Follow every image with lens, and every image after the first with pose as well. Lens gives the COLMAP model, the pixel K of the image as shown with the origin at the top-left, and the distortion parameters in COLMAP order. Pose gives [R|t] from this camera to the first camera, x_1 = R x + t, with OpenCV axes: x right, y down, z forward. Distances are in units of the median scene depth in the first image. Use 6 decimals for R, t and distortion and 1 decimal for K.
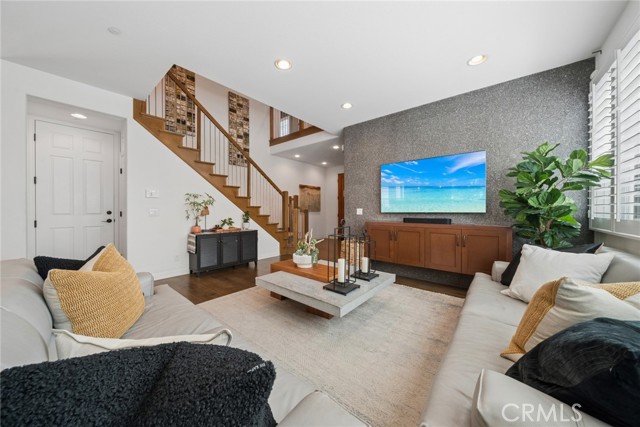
lens RADIAL K [[221.1, 0, 322.1], [0, 221.1, 209.6], [0, 0, 1]] dist [-0.000467, -0.000022]
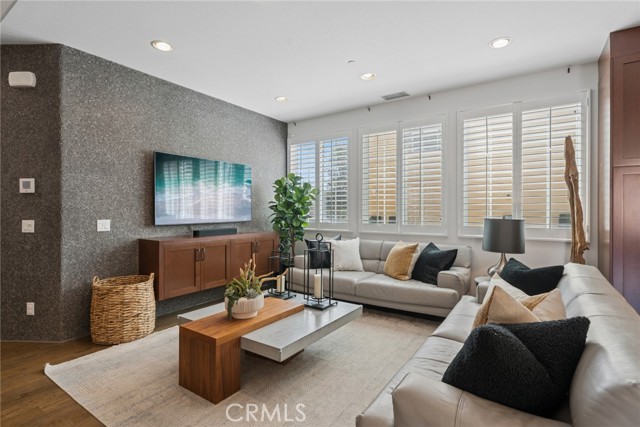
lens RADIAL K [[320.6, 0, 319.2], [0, 320.6, 208.5], [0, 0, 1]] dist [0.015461, 0.000080]
pose [[-0.090685, 0.004052, 0.995871, -0.803851], [-0.001728, 0.999990, -0.004226, -0.036187], [-0.995878, -0.002104, -0.090677, 0.688409]]
